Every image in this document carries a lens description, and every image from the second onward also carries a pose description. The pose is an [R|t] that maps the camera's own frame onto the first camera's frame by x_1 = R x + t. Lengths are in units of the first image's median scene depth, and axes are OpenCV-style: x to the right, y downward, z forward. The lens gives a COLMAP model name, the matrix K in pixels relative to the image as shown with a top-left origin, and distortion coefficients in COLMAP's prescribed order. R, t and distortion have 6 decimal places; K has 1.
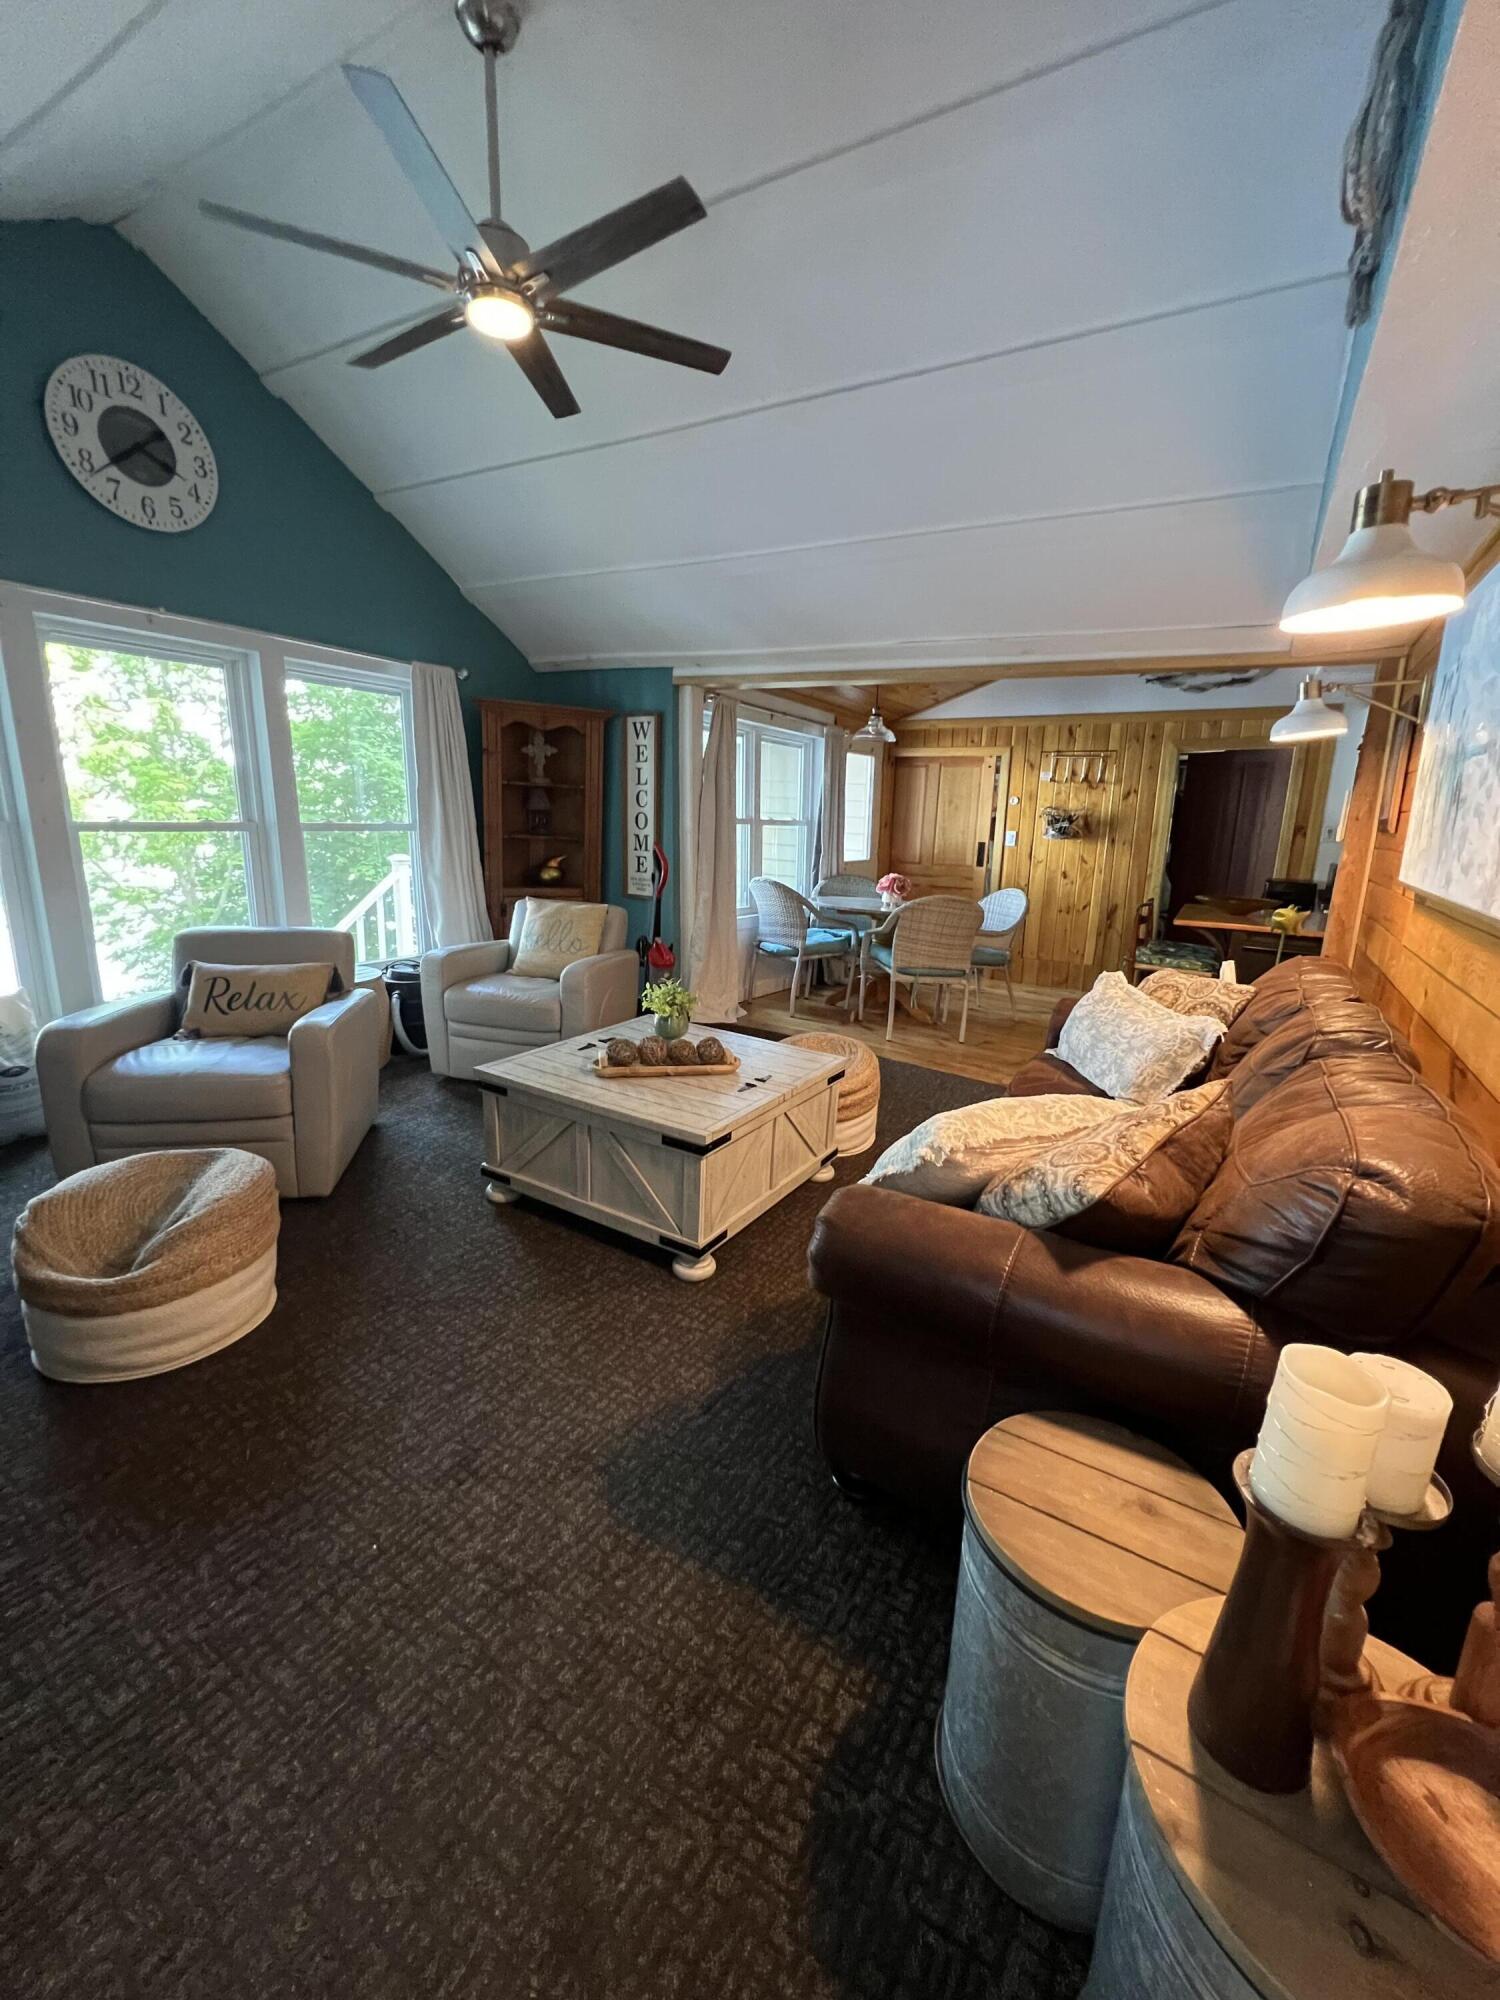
lens RADIAL K [[805.6, 0, 750.0], [0, 805.6, 1000.0], [0, 0, 1]] dist [-0.002787, 0.000067]
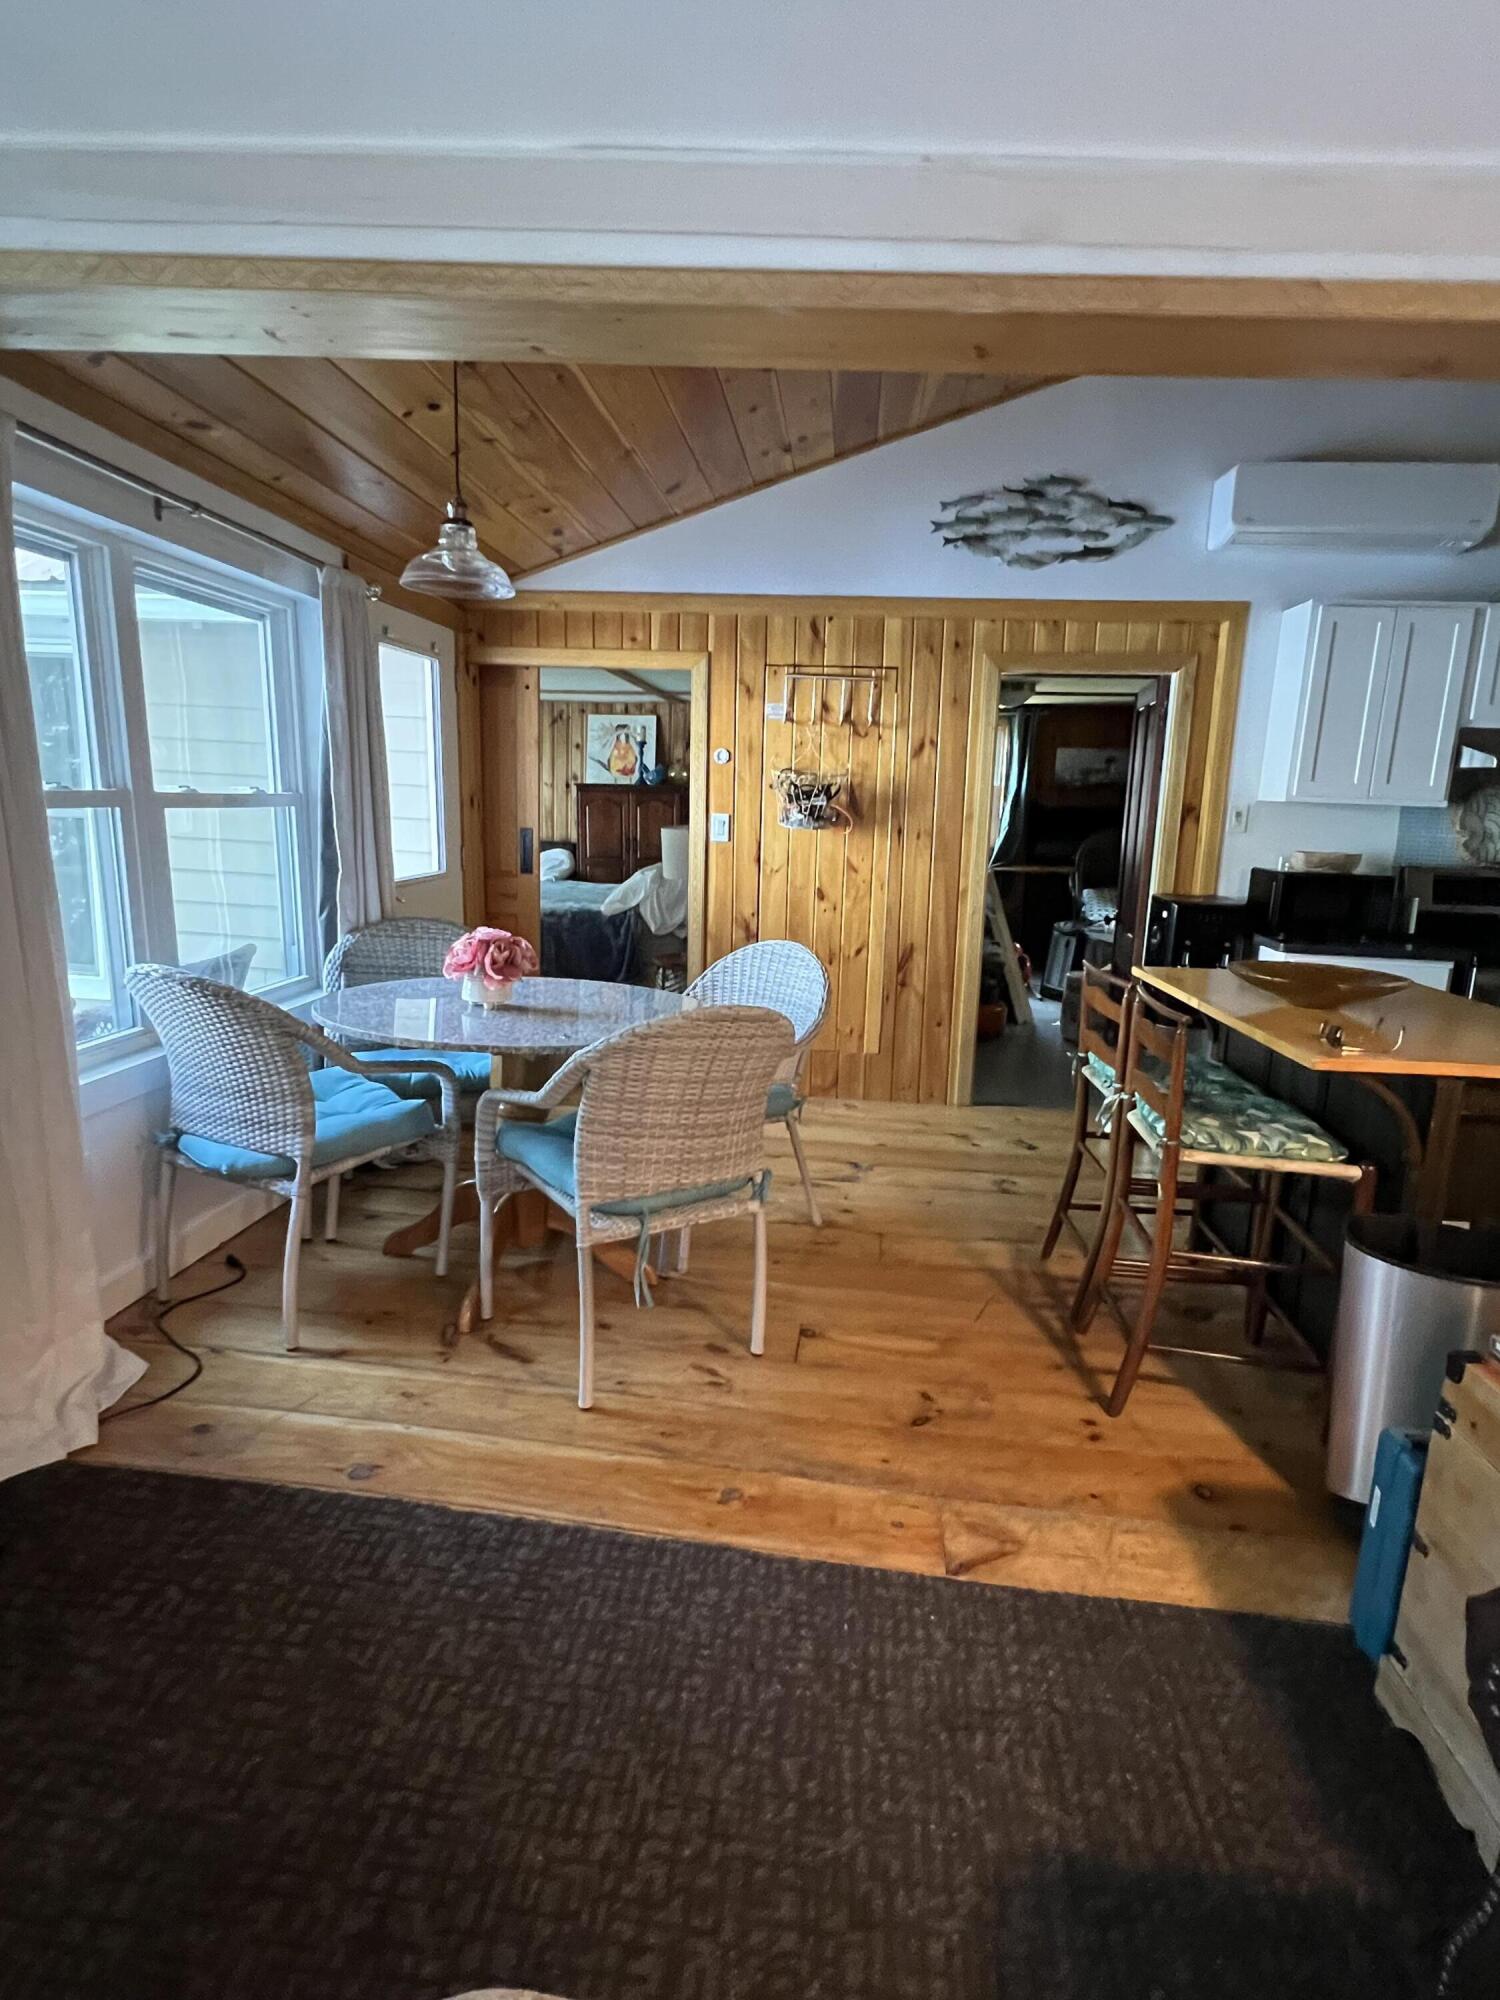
lens RADIAL K [[1044.8, 0, 750.0], [0, 1044.8, 1000.0], [0, 0, 1]] dist [-0.003230, 0.002946]
pose [[0.896984, -0.083749, 0.434057, 0.038680], [0.090866, 0.995854, 0.004368, -0.097135], [-0.432623, 0.035523, 0.900875, 0.412112]]
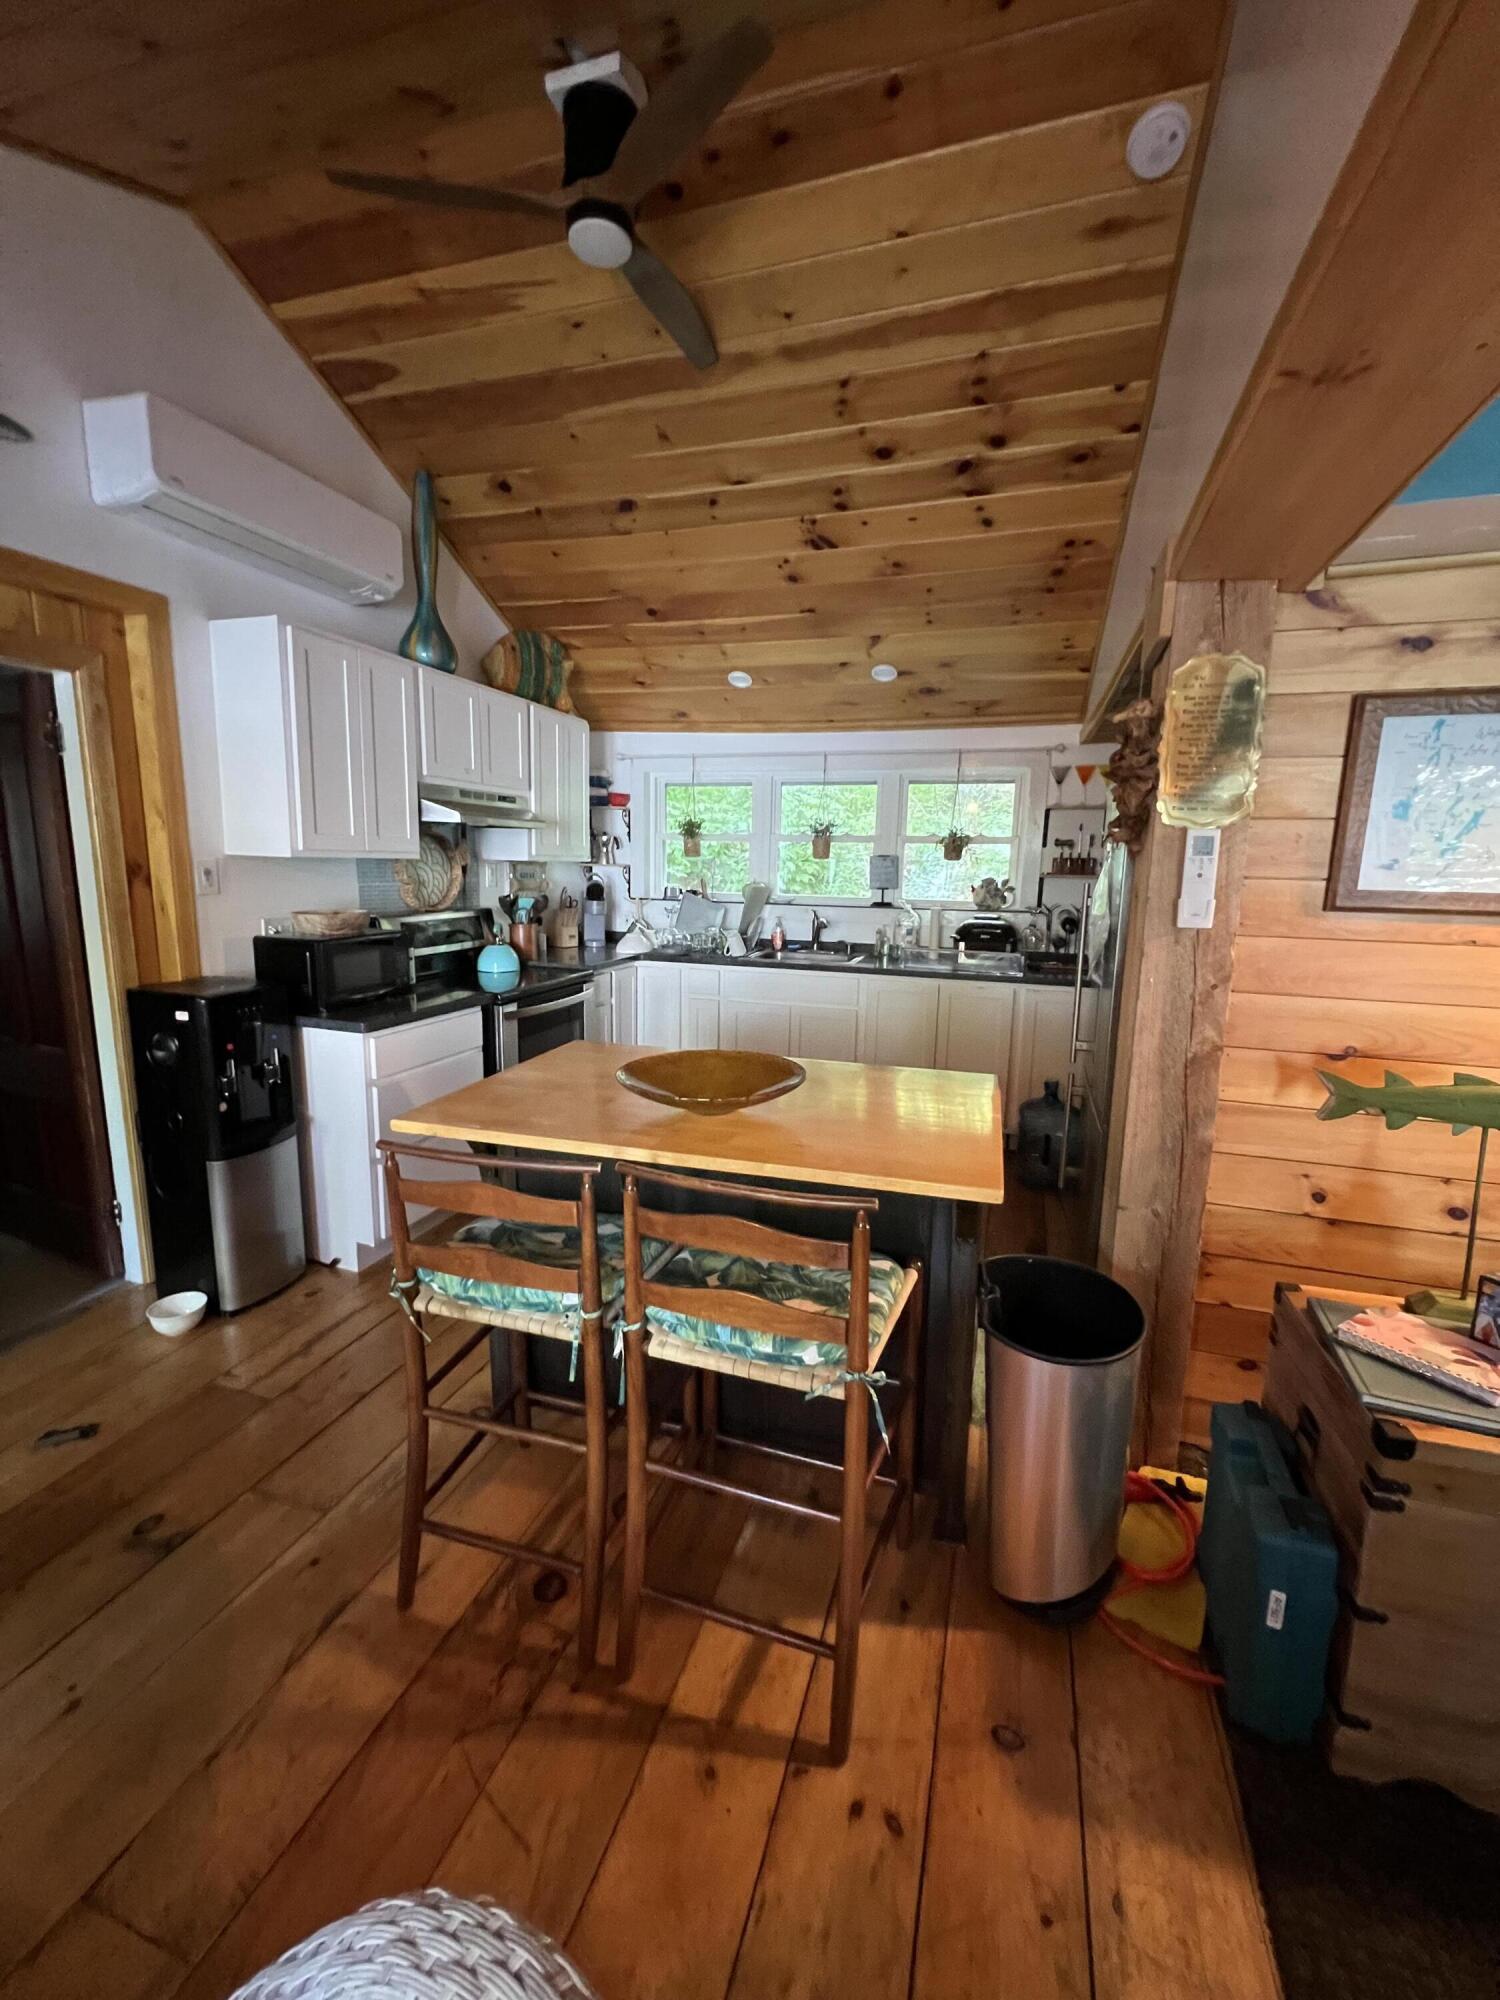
lens RADIAL K [[805.6, 0, 750.0], [0, 805.6, 1000.0], [0, 0, 1]] dist [-0.002787, 0.000067]
pose [[-0.236415, -0.196928, 0.951487, 0.157990], [0.190866, 0.950756, 0.244201, -0.173283], [-0.952721, 0.239339, -0.187186, 0.718212]]
